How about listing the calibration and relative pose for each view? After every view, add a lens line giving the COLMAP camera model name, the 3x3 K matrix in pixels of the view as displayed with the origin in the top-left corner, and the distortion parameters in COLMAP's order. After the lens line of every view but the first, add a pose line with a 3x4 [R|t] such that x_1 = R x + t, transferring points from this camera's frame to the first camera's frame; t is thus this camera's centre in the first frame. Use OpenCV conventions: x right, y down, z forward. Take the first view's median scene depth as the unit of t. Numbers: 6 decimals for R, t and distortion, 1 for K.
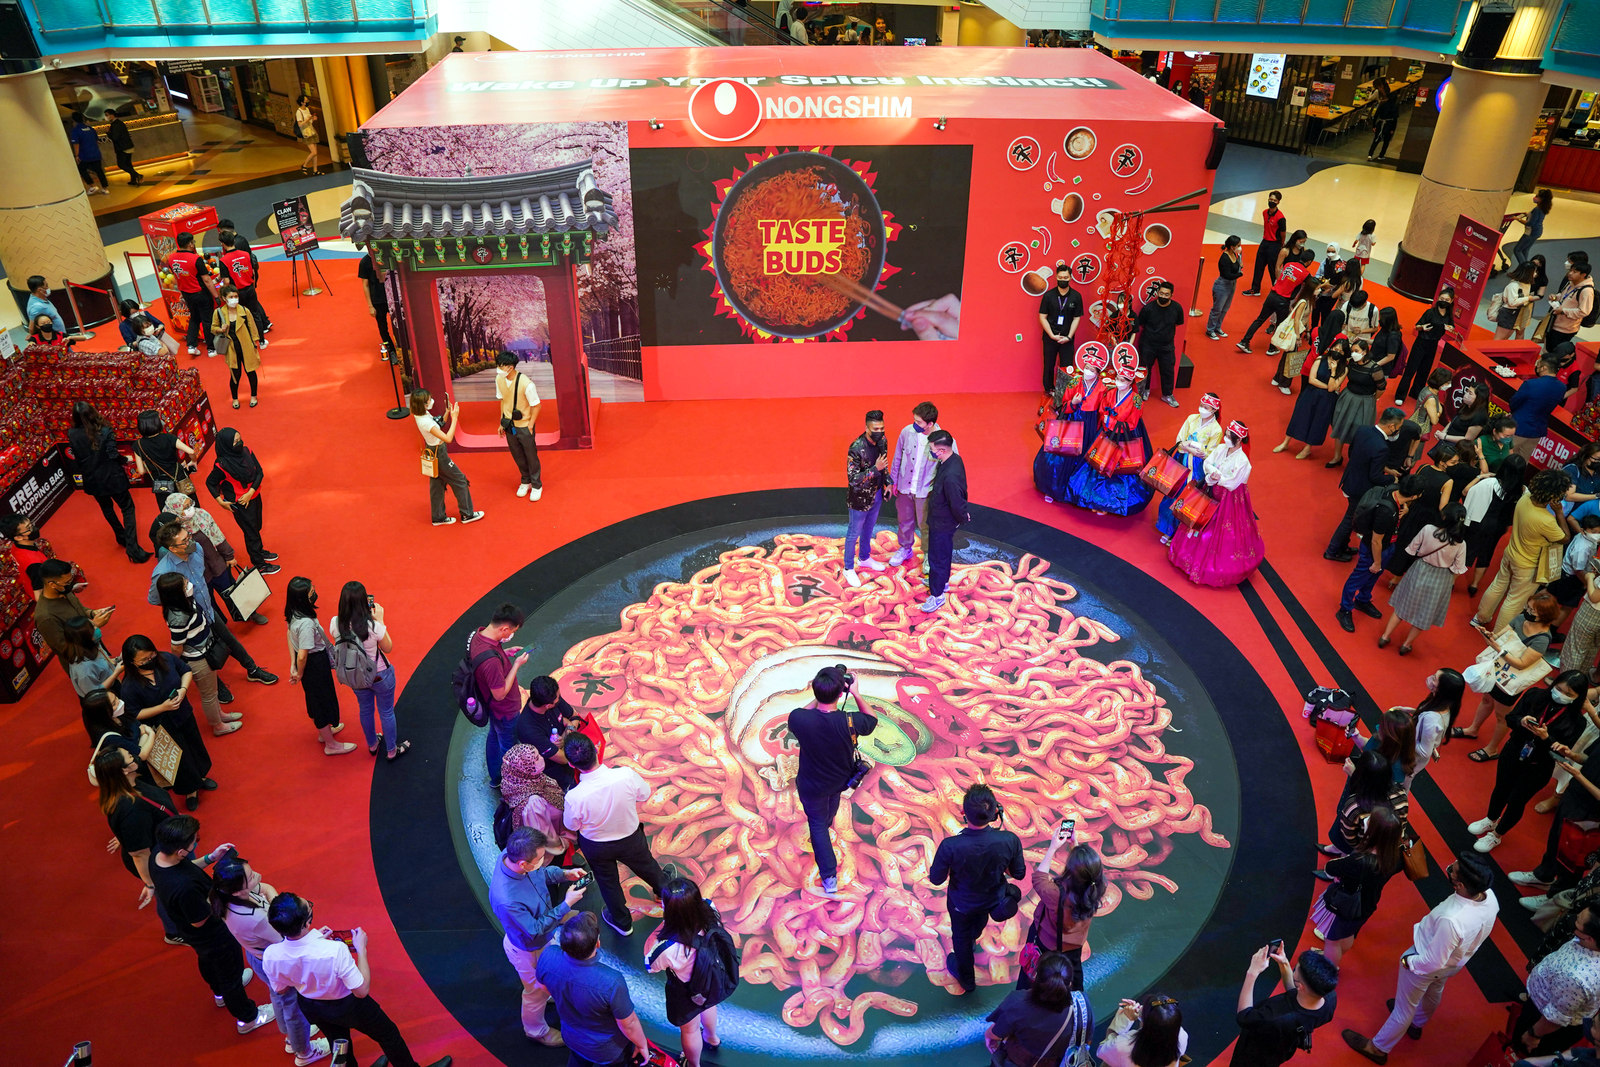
lens RADIAL K [[1099.7, 0, 763.6], [0, 1099.7, 523.5], [0, 0, 1]] dist [-0.119112, 0.008765]
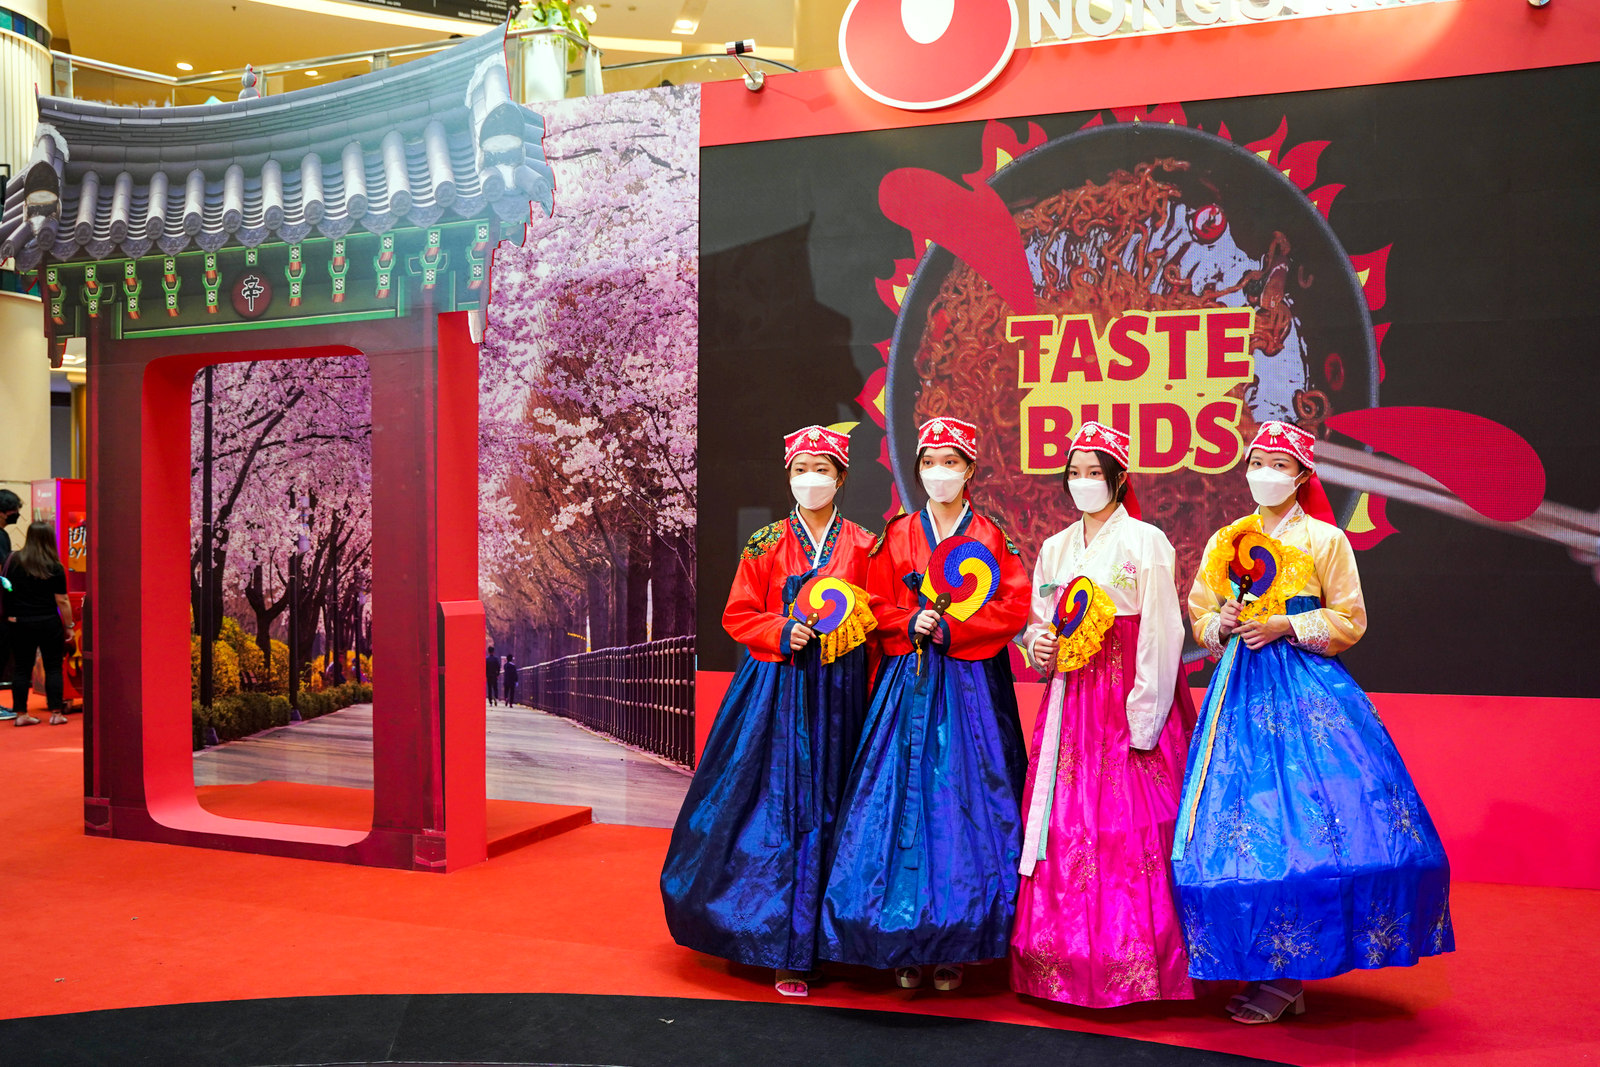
lens RADIAL K [[1448.2, 0, 799.4], [0, 1448.2, 607.3], [0, 0, 1]] dist [-0.076895, 0.059866]
pose [[0.919211, 0.022614, -0.393116, 0.140403], [-0.220326, 0.856978, -0.465882, 0.054441], [0.326357, 0.514857, 0.792725, 0.721676]]
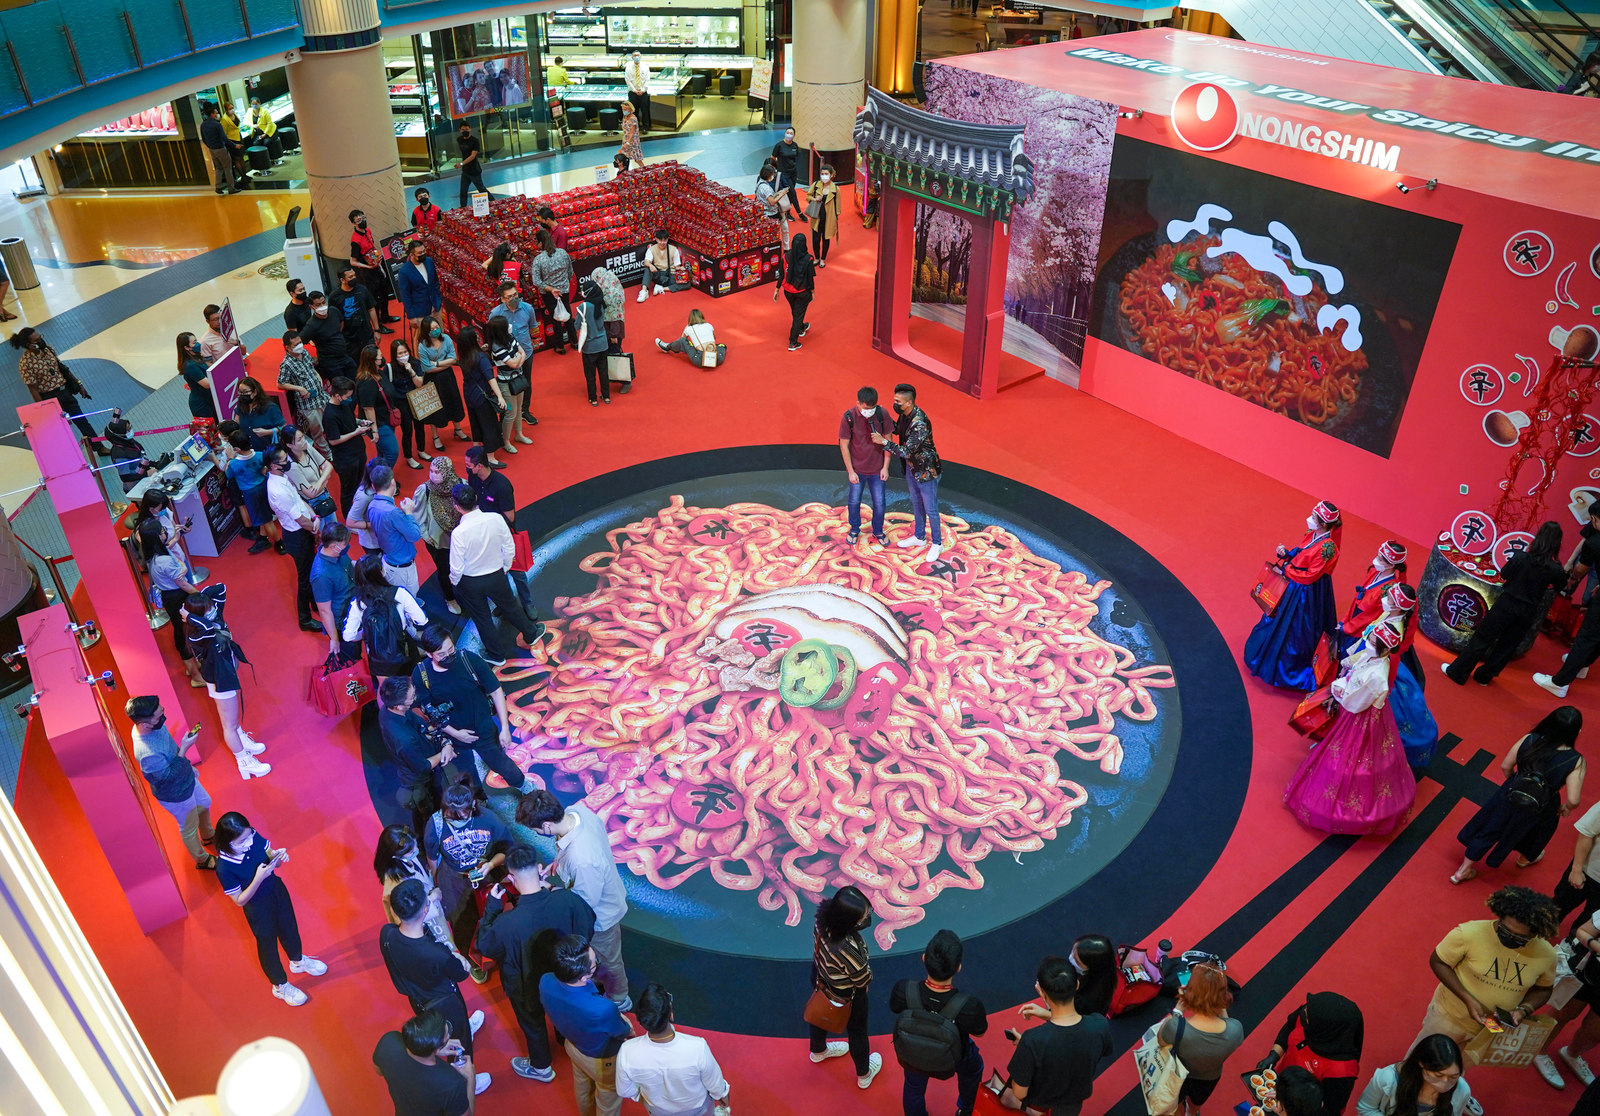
lens RADIAL K [[1138.5, 0, 789.6], [0, 1138.5, 526.6], [0, 0, 1]] dist [-0.107860, 0.044285]
pose [[0.586685, 0.443449, -0.677608, 0.596548], [-0.441251, 0.876673, 0.191681, -0.102368], [0.679042, 0.186539, 0.710004, 0.150714]]
